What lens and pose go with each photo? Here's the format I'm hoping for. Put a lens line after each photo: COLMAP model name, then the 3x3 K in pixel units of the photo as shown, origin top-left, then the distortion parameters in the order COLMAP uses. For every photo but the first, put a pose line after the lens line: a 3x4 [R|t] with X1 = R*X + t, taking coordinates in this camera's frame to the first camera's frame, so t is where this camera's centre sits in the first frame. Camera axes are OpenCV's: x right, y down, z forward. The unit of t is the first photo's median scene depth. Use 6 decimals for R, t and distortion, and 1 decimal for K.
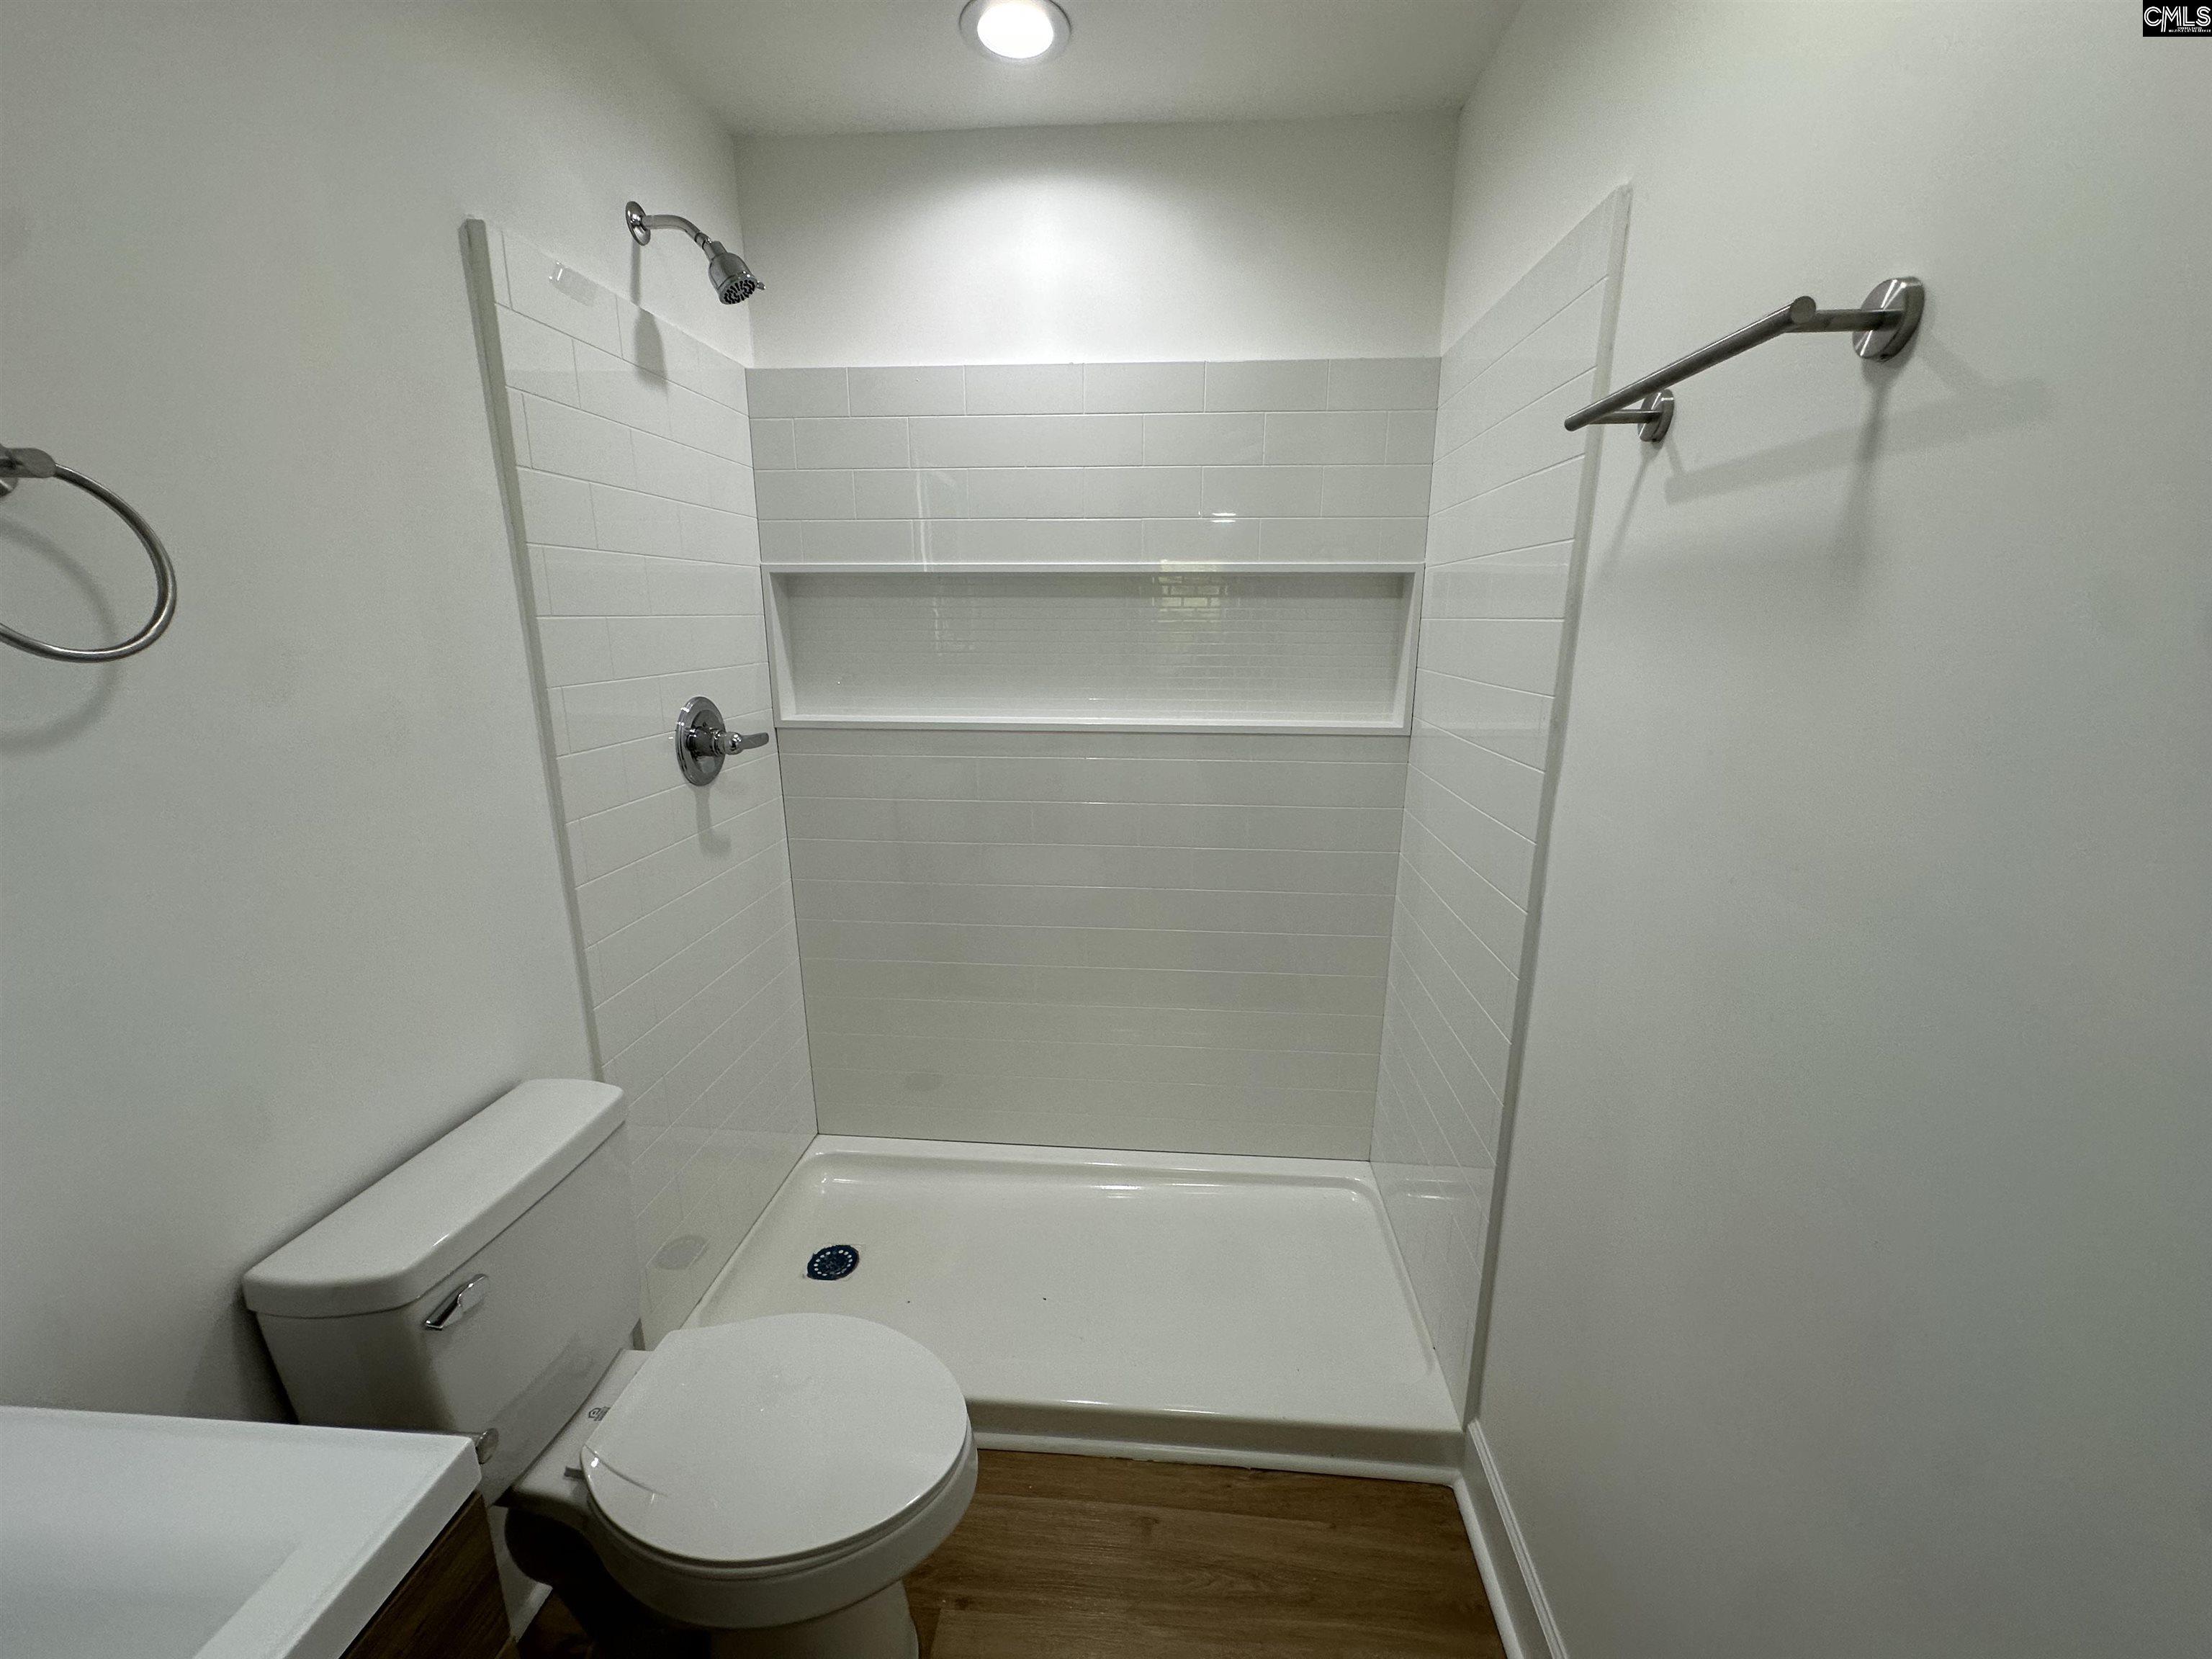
lens RADIAL K [[877.2, 0, 1105.9], [0, 877.2, 836.2], [0, 0, 1]] dist [0.002623, 0.000283]
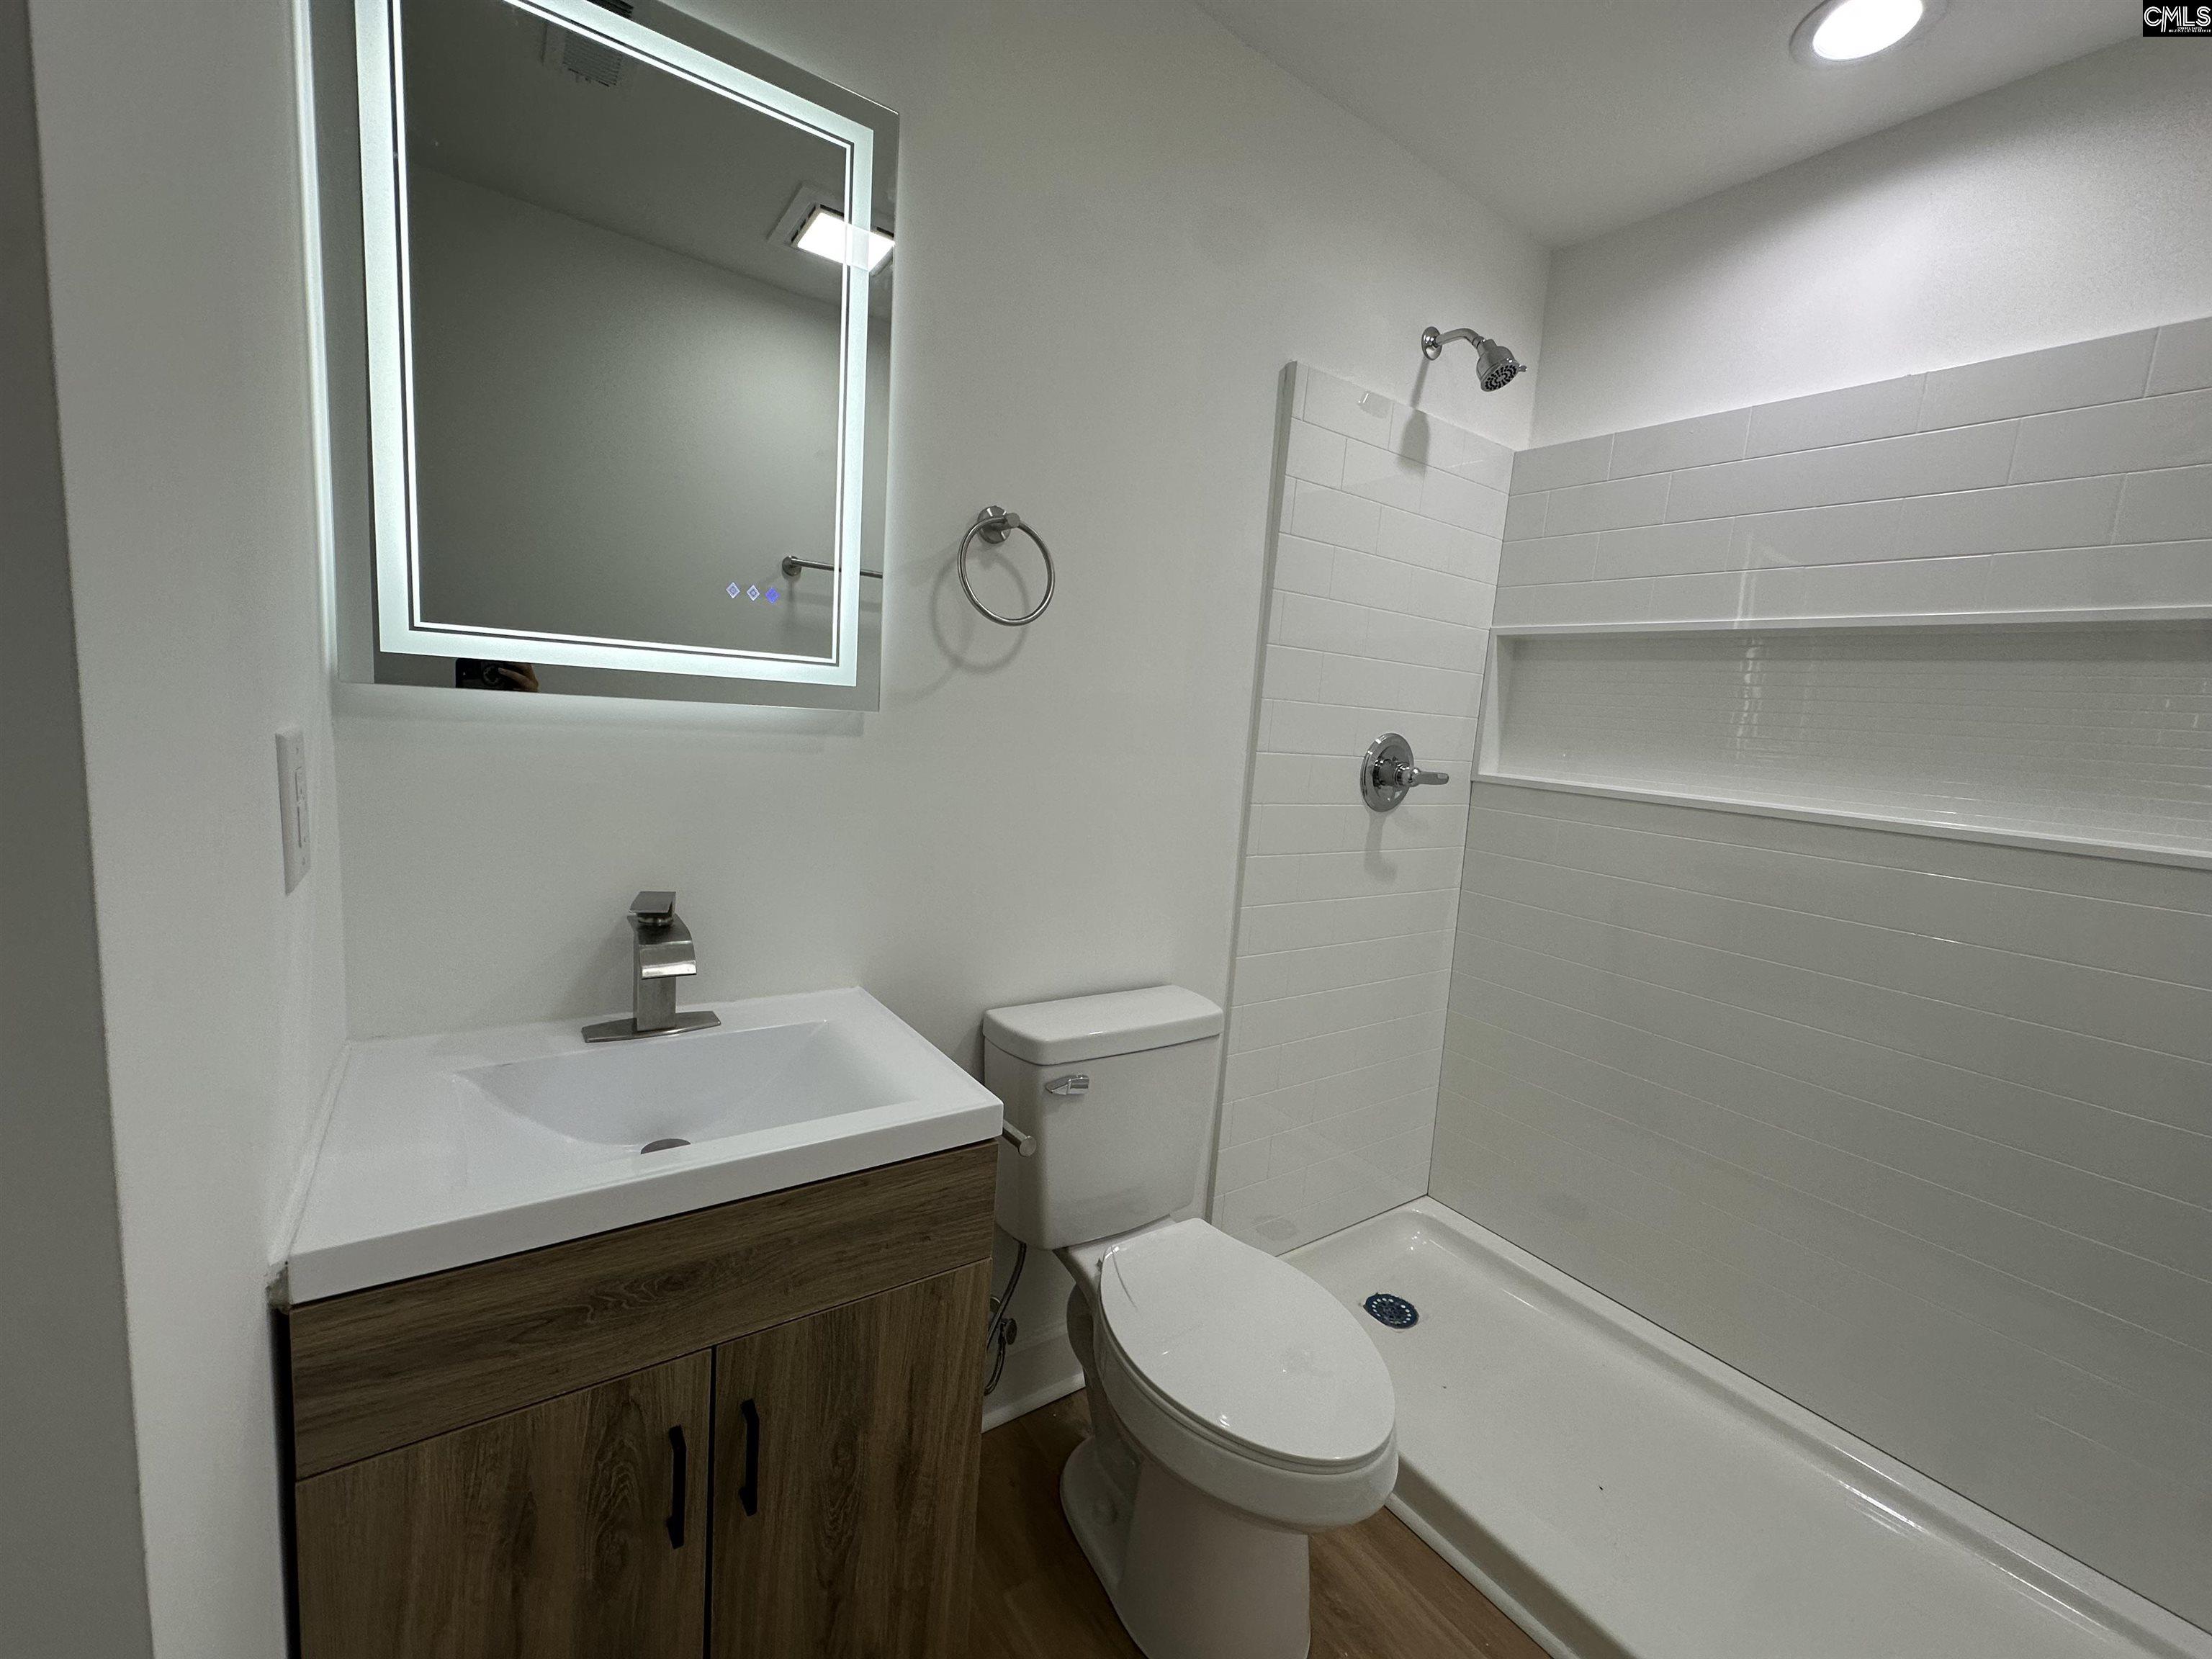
lens RADIAL K [[877.2, 0, 1107.3], [0, 877.2, 827.6], [0, 0, 1]] dist [0.002623, 0.000283]
pose [[0.644074, 0.147012, -0.750704, 0.179827], [-0.252247, 0.967286, -0.026993, 0.089879], [0.722177, 0.206748, 0.660087, 0.016906]]
